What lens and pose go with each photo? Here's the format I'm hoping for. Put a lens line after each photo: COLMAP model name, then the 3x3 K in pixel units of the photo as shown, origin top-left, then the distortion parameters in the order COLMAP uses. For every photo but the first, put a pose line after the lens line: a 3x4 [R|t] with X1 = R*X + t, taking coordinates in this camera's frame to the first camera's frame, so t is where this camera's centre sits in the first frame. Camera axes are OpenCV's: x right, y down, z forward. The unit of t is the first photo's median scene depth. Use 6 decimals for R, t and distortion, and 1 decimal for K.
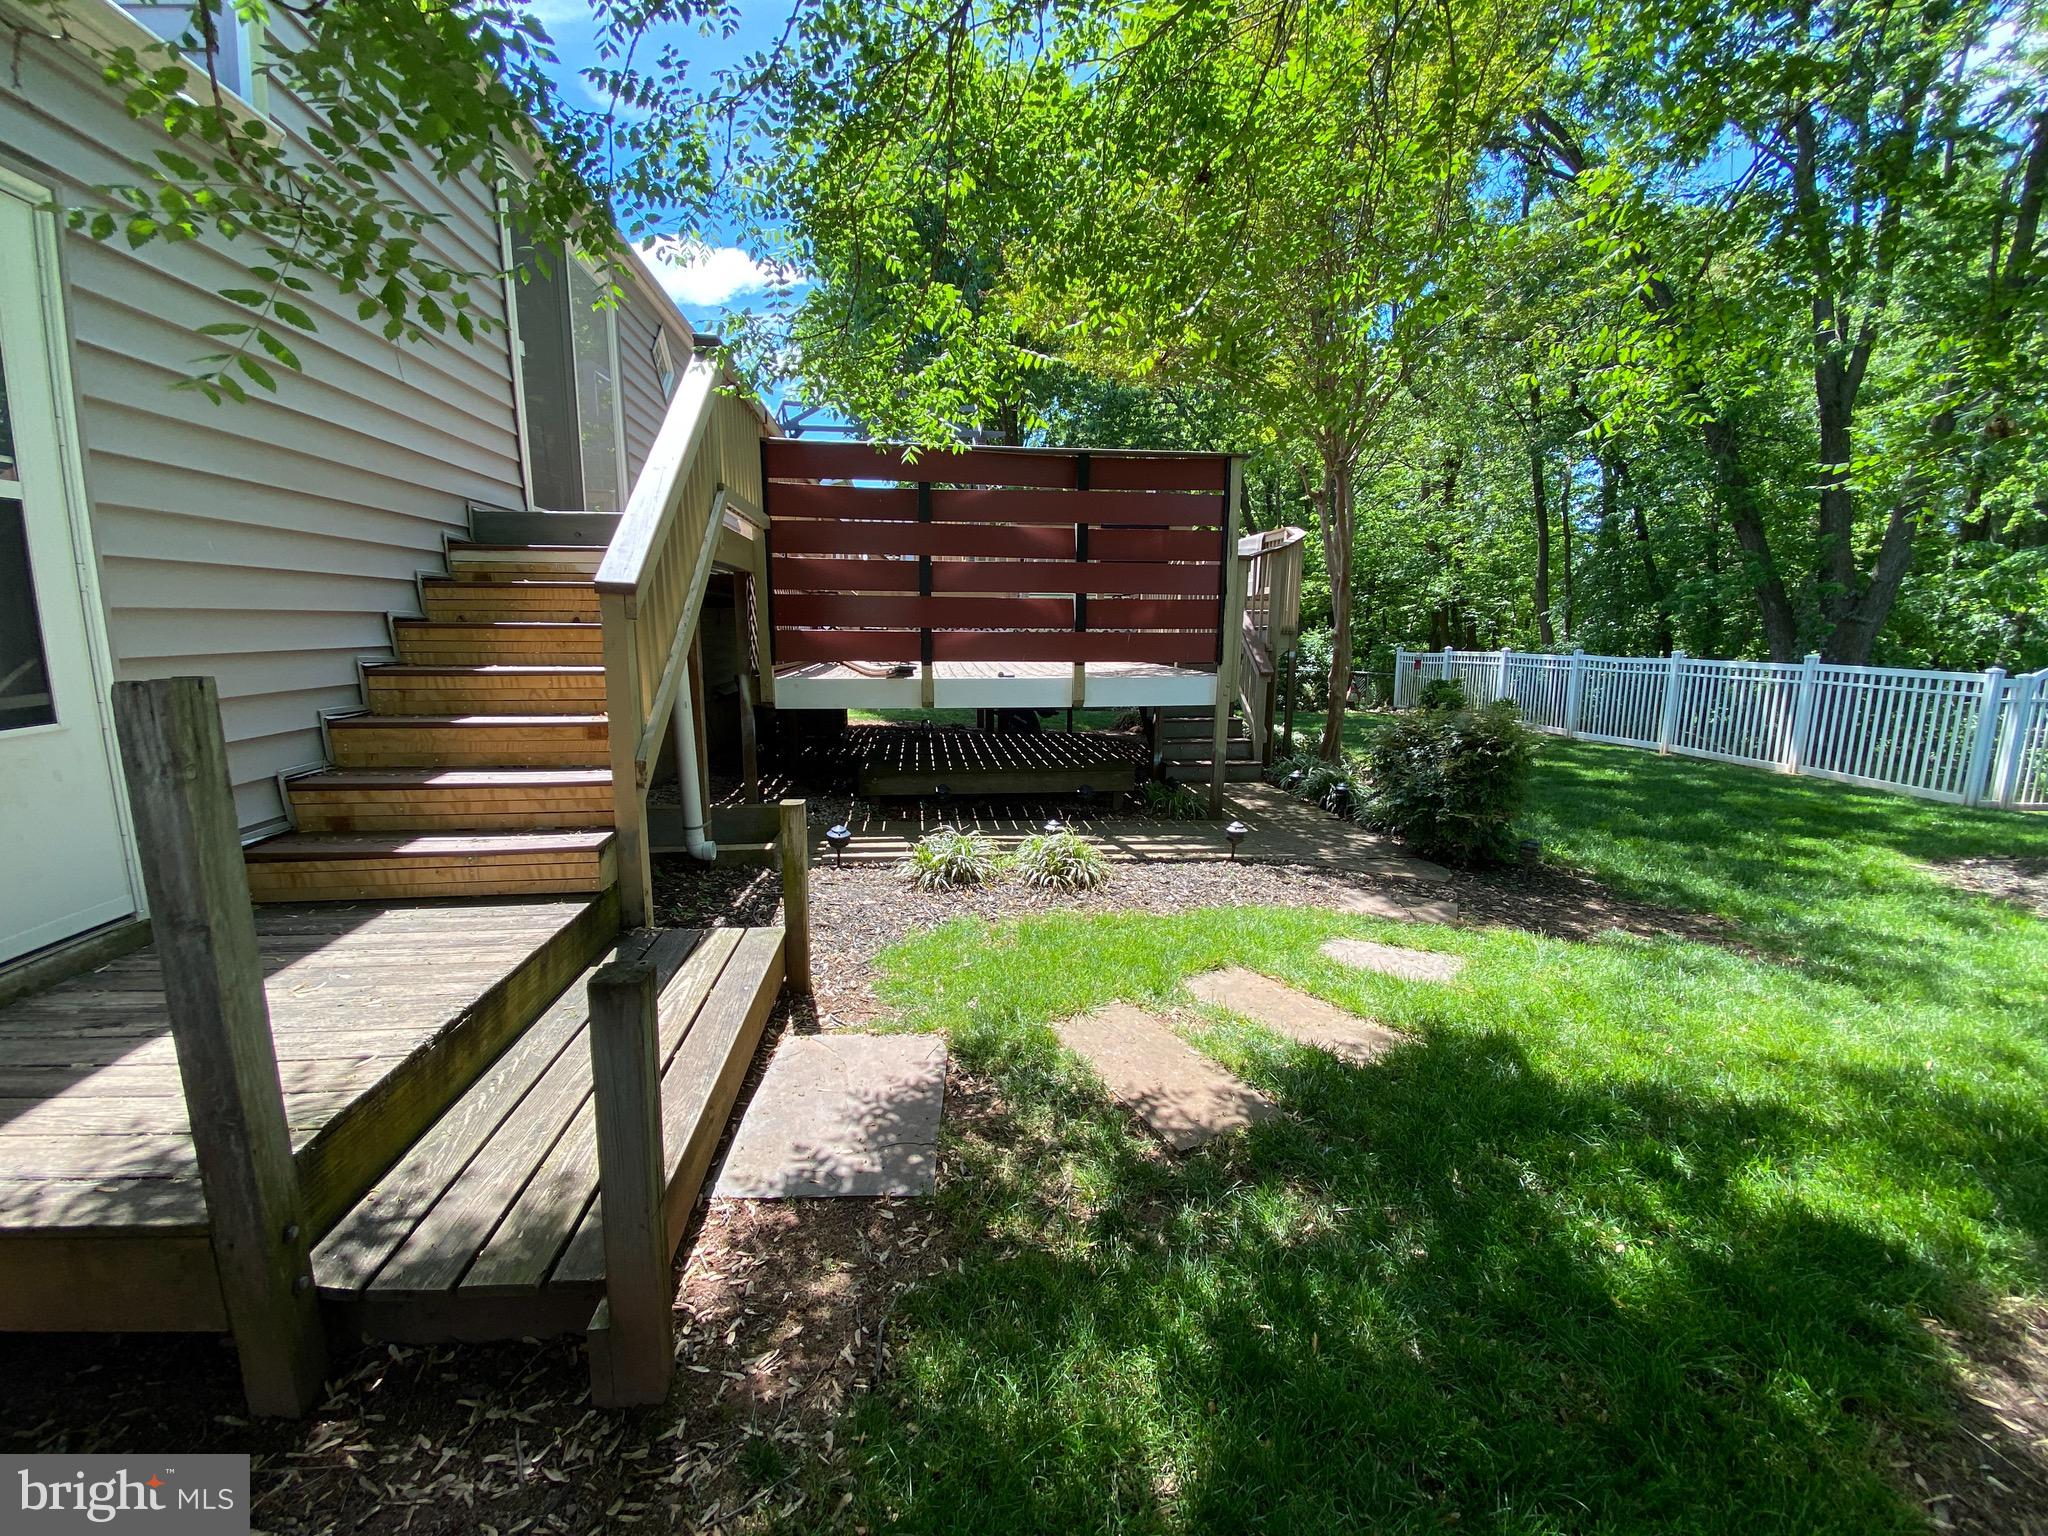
lens RADIAL K [[829.1, 0, 1024.0], [0, 829.1, 768.0], [0, 0, 1]] dist [0.034653, -0.027083]
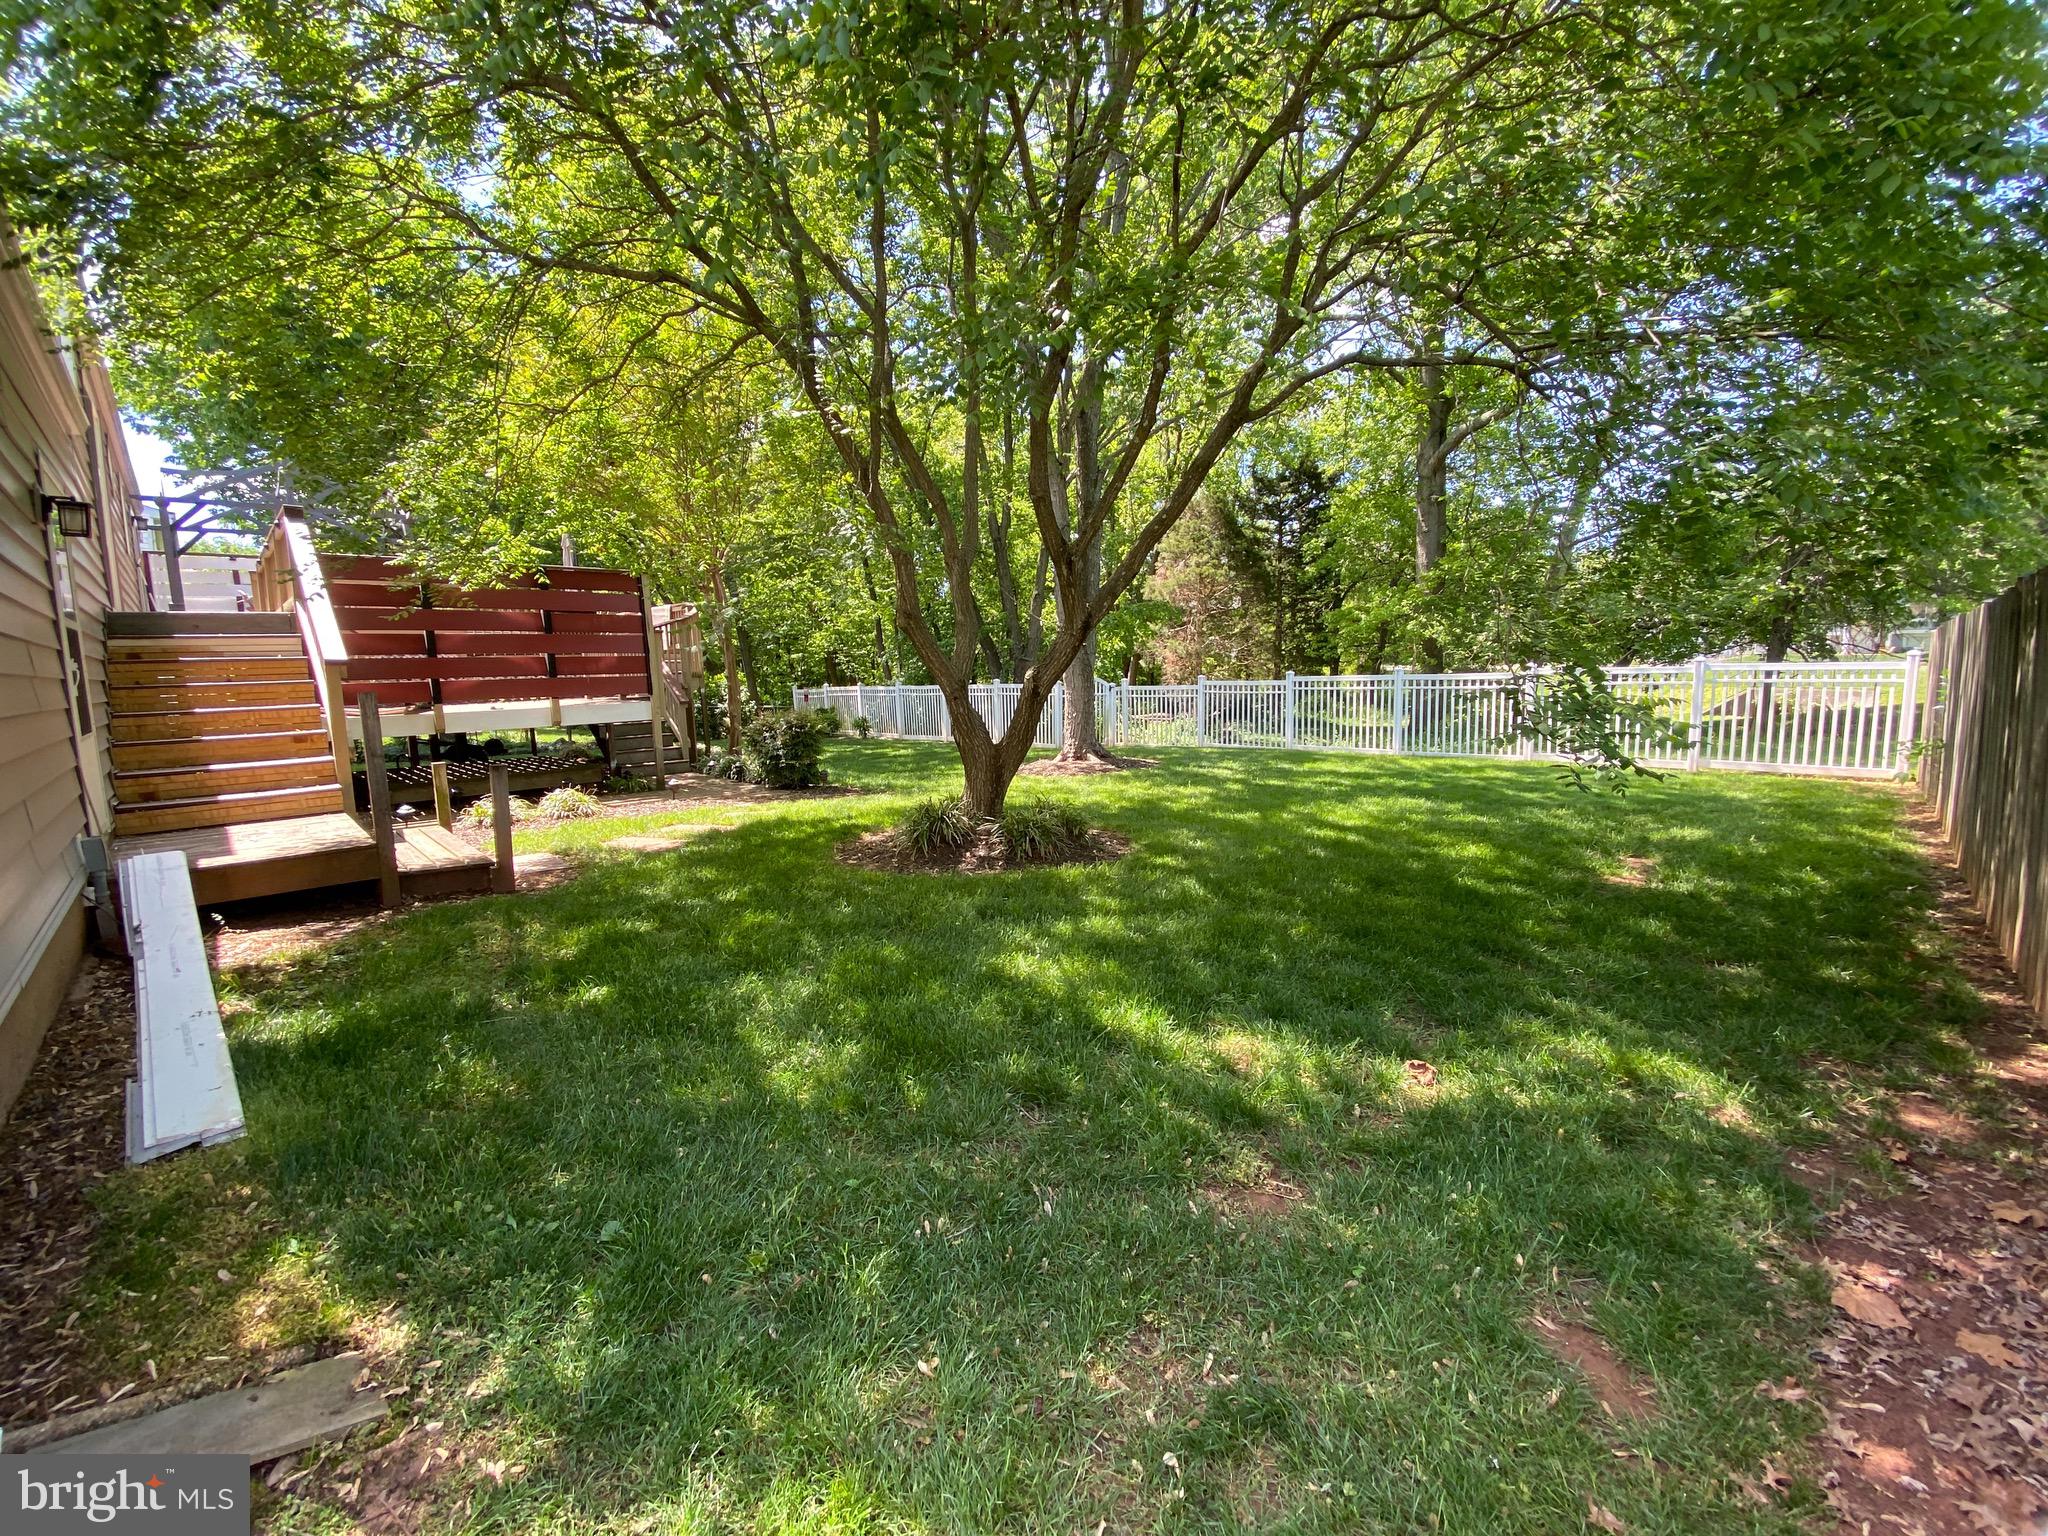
lens RADIAL K [[829.1, 0, 1024.0], [0, 829.1, 768.0], [0, 0, 1]] dist [0.034653, -0.027083]
pose [[0.791586, -0.101576, 0.602556, -0.296683], [0.133915, 0.990953, -0.008875, 0.205266], [-0.596203, 0.087717, 0.798027, -1.162906]]
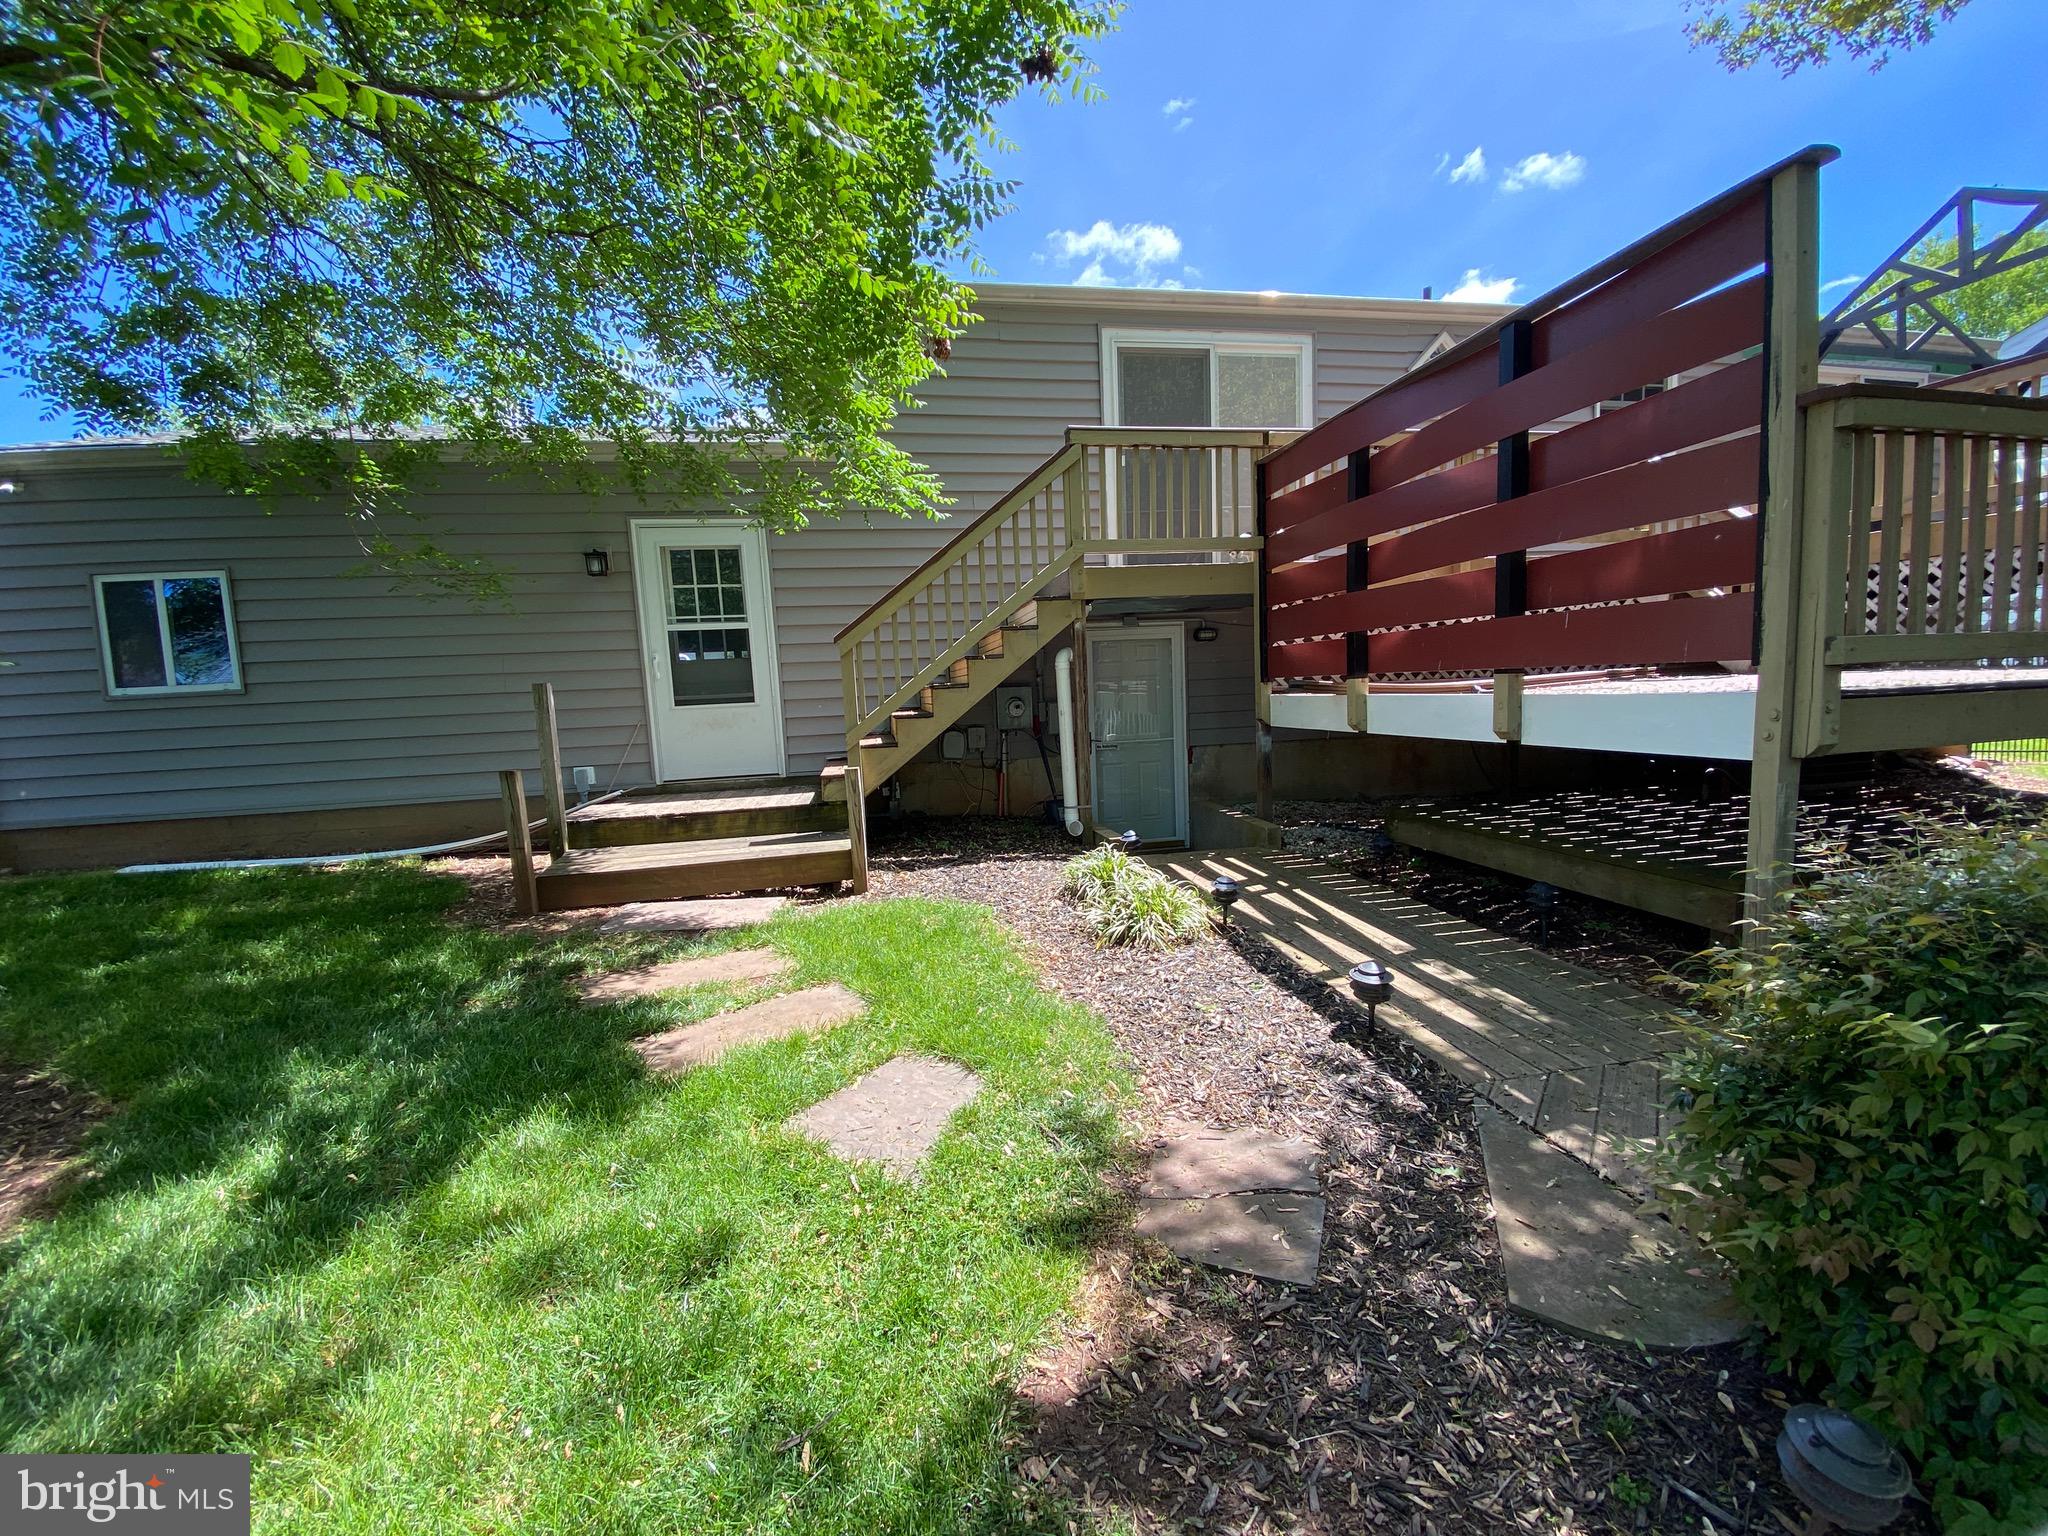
lens RADIAL K [[829.1, 0, 1024.0], [0, 829.1, 768.0], [0, 0, 1]] dist [0.034653, -0.027083]
pose [[0.058543, 0.094125, -0.993838, 0.759401], [-0.116274, 0.989412, 0.086857, -0.077520], [0.991490, 0.110473, 0.068868, 0.715106]]
